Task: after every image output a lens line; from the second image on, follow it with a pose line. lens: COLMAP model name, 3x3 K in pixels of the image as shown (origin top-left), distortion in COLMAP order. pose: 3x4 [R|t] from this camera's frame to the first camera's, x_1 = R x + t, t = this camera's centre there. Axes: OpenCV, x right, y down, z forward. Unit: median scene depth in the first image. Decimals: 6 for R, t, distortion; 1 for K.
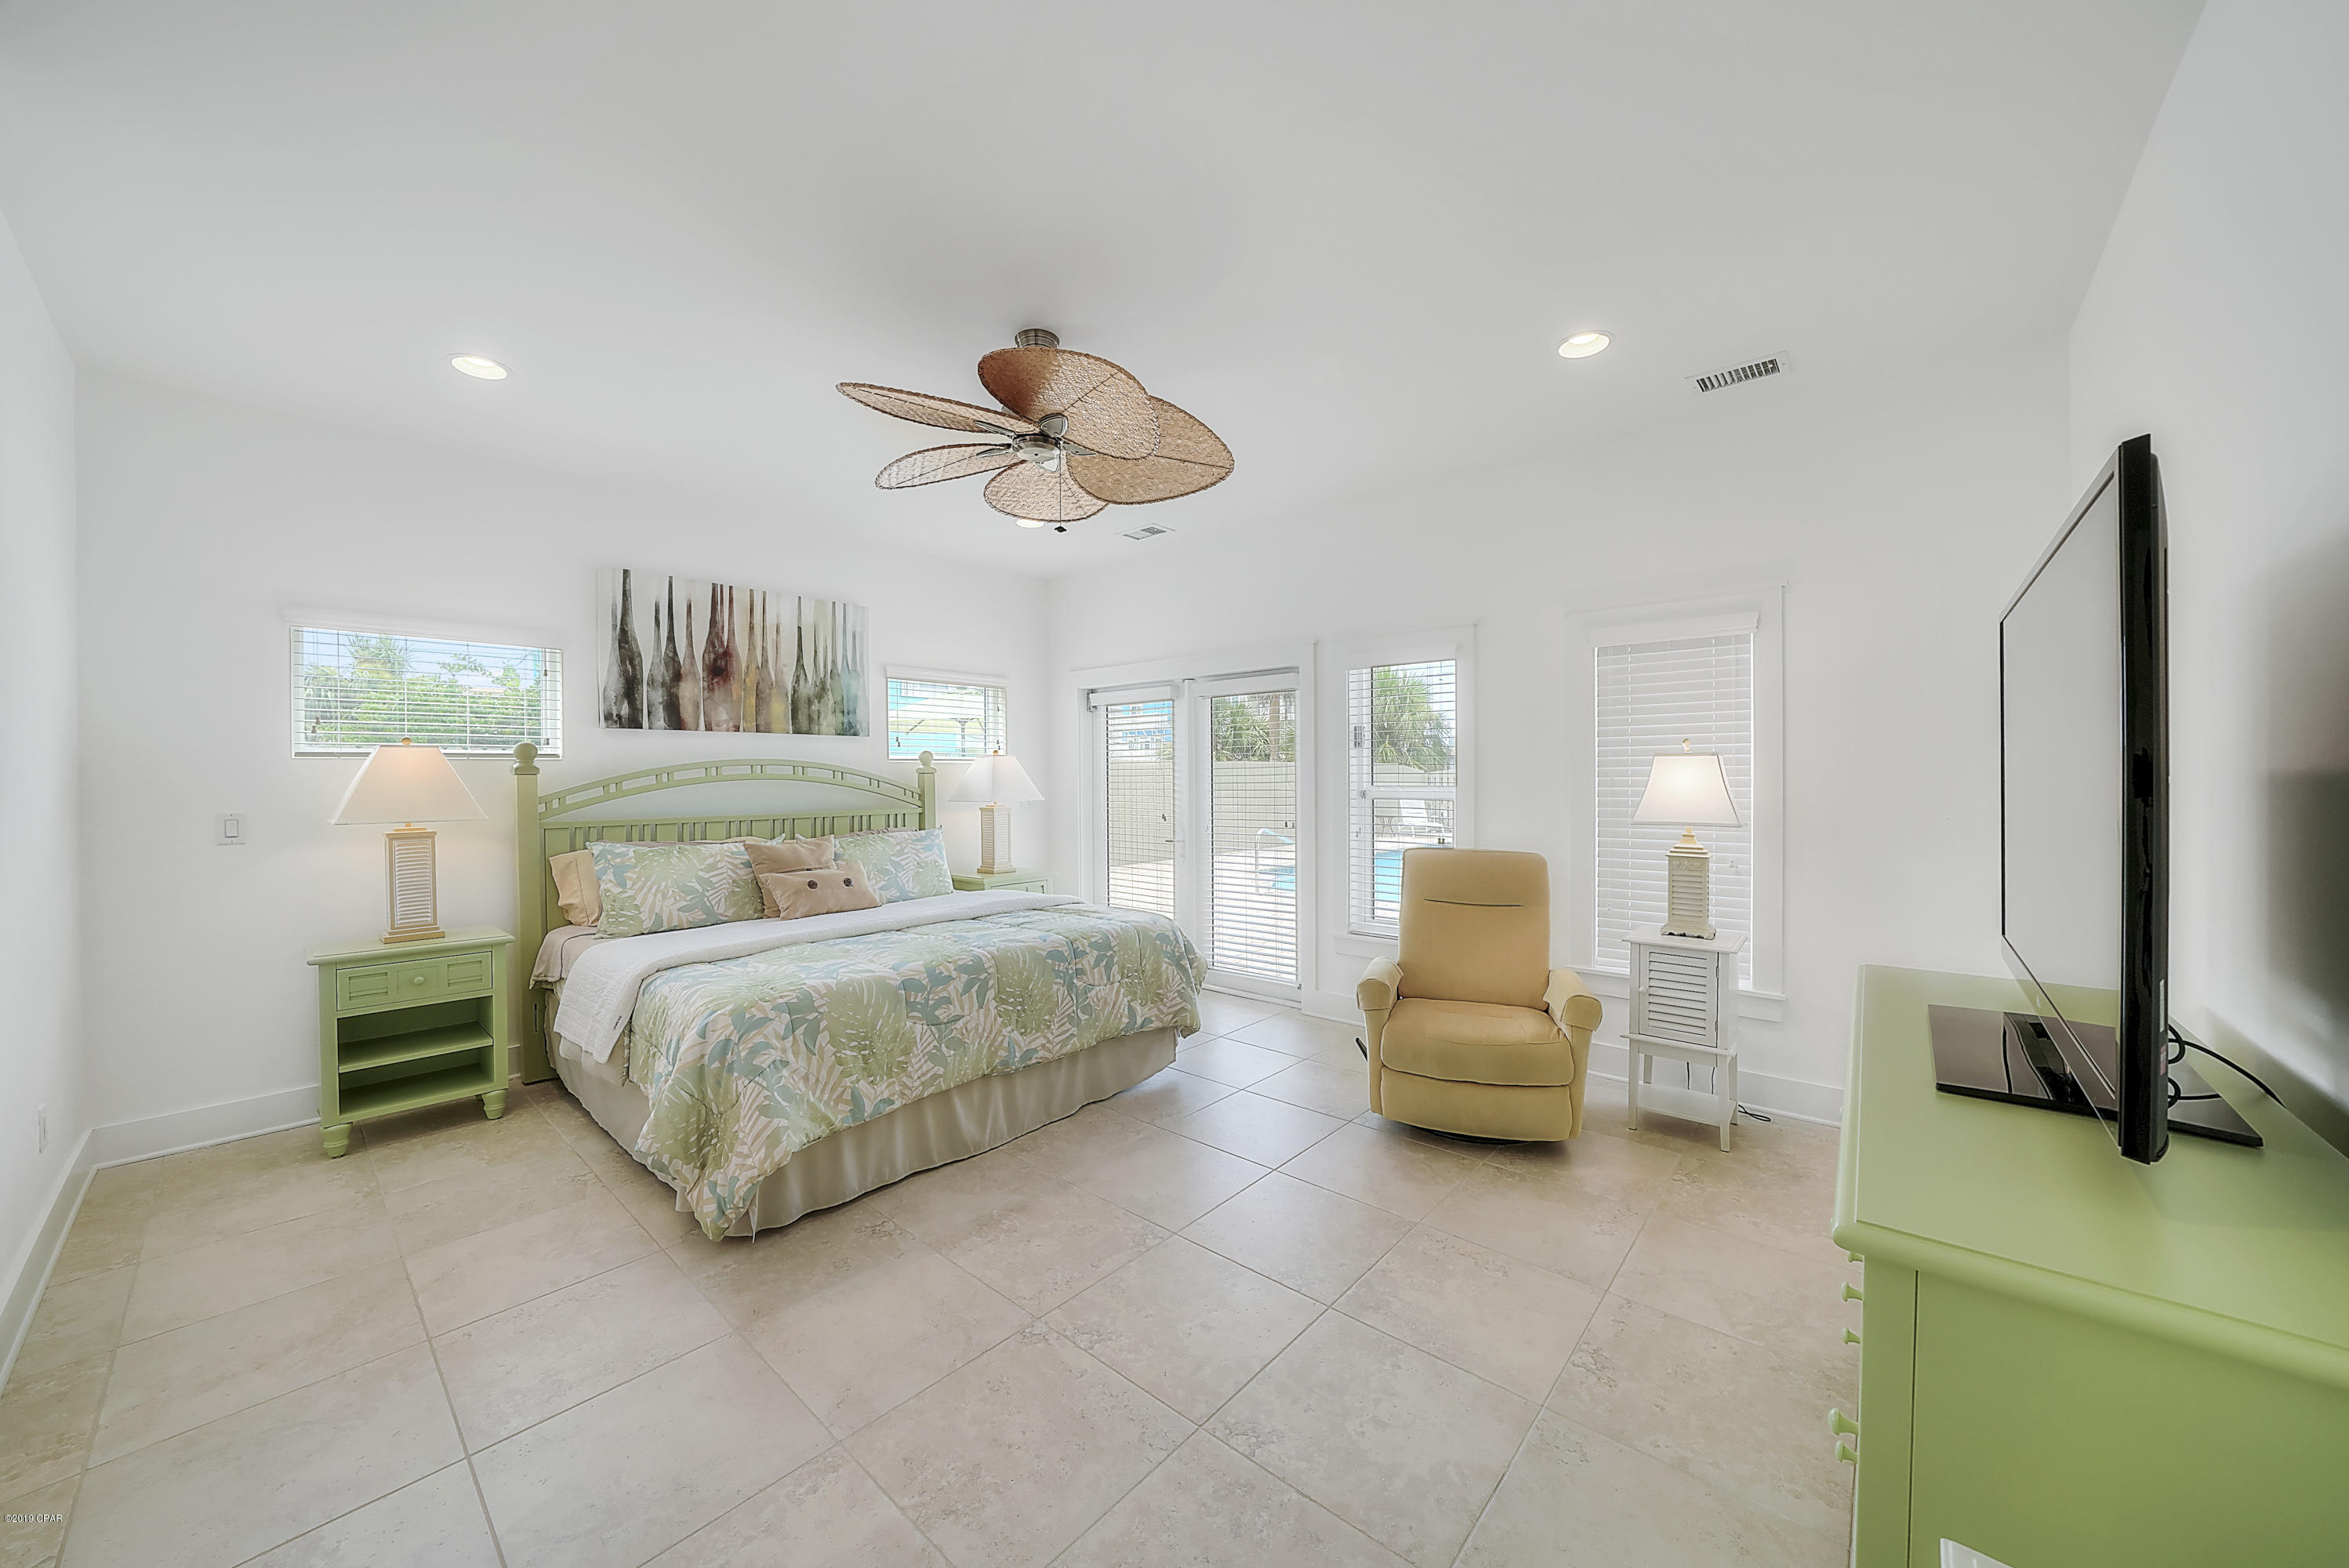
lens RADIAL K [[815.5, 0, 1166.7], [0, 815.5, 777.6], [0, 0, 1]] dist [-0.014118, -0.000028]
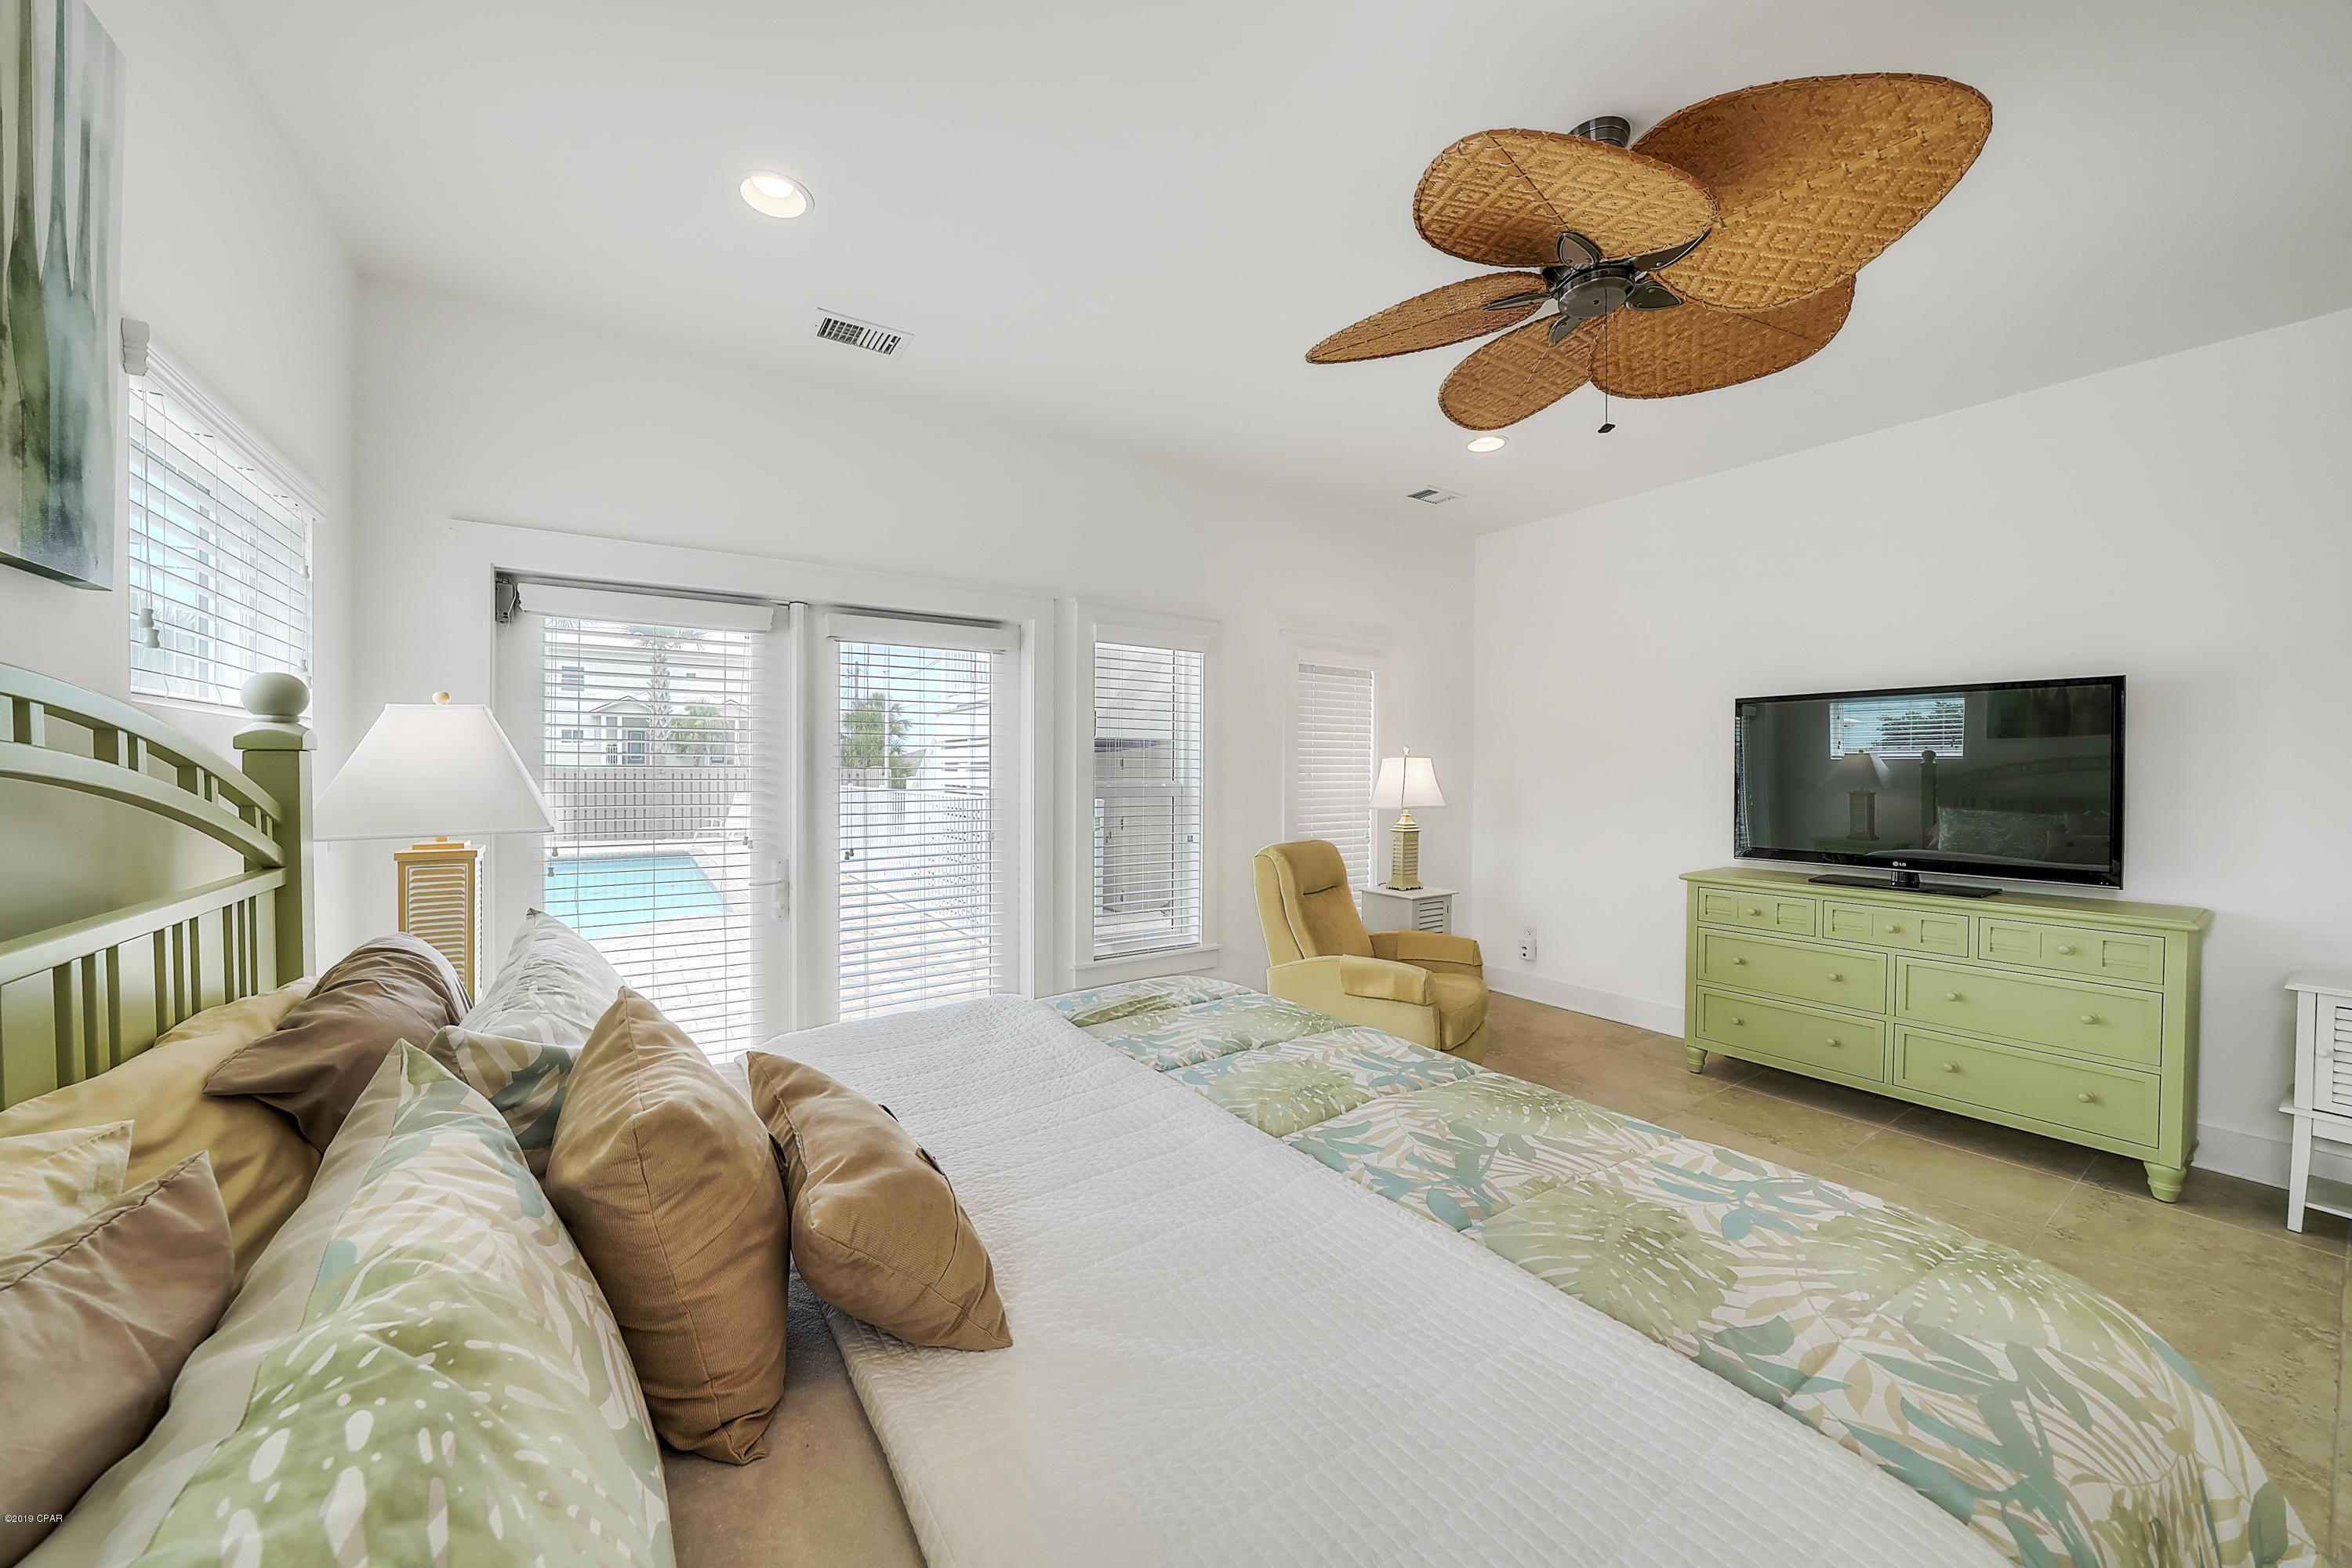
lens RADIAL K [[827.1, 0, 1130.7], [0, 827.1, 780.2], [0, 0, 1]] dist [-0.020786, 0.000150]
pose [[0.280604, -0.004816, 0.959812, -0.609538], [-0.003942, 0.999973, 0.006170, 0.002824], [-0.959816, -0.005515, 0.280578, 0.775944]]
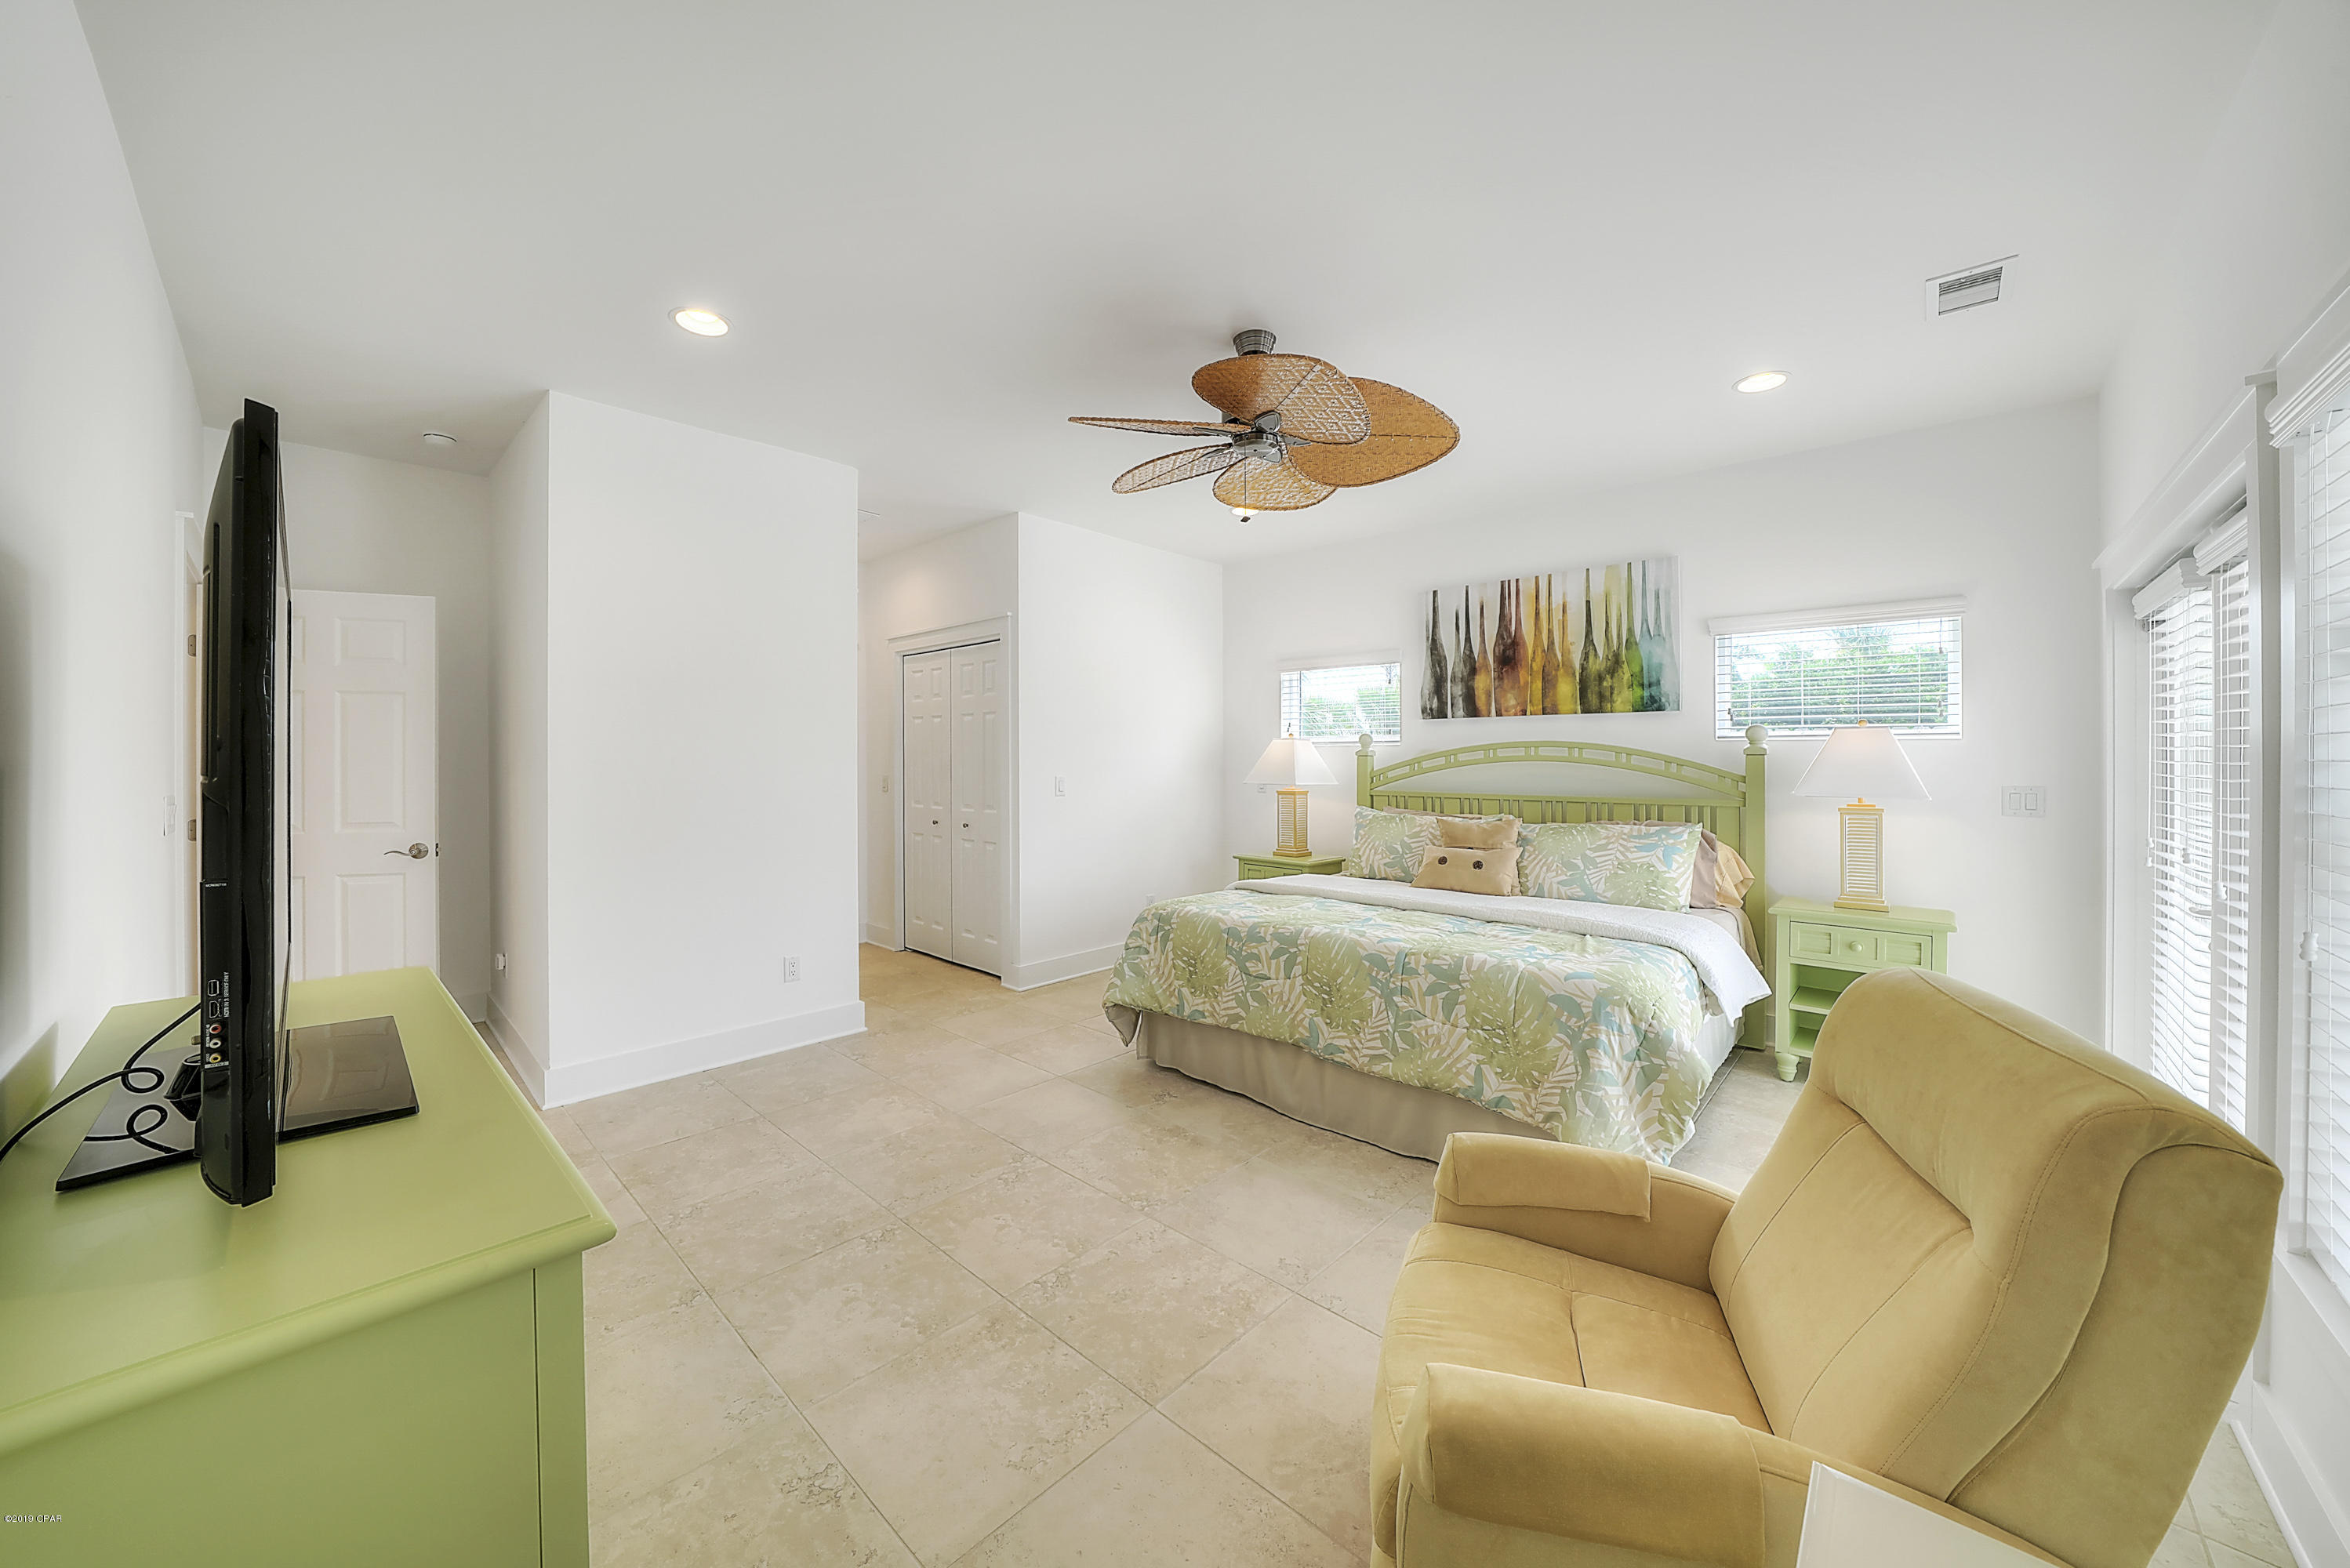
lens RADIAL K [[834.2, 0, 1174.1], [0, 834.2, 757.7], [0, 0, 1]] dist [-0.014028, 0.000192]
pose [[-0.014923, 0.005939, -0.999871, 0.591204], [-0.001928, 0.999980, 0.005968, -0.007709], [0.999887, 0.002017, -0.014911, 0.596916]]
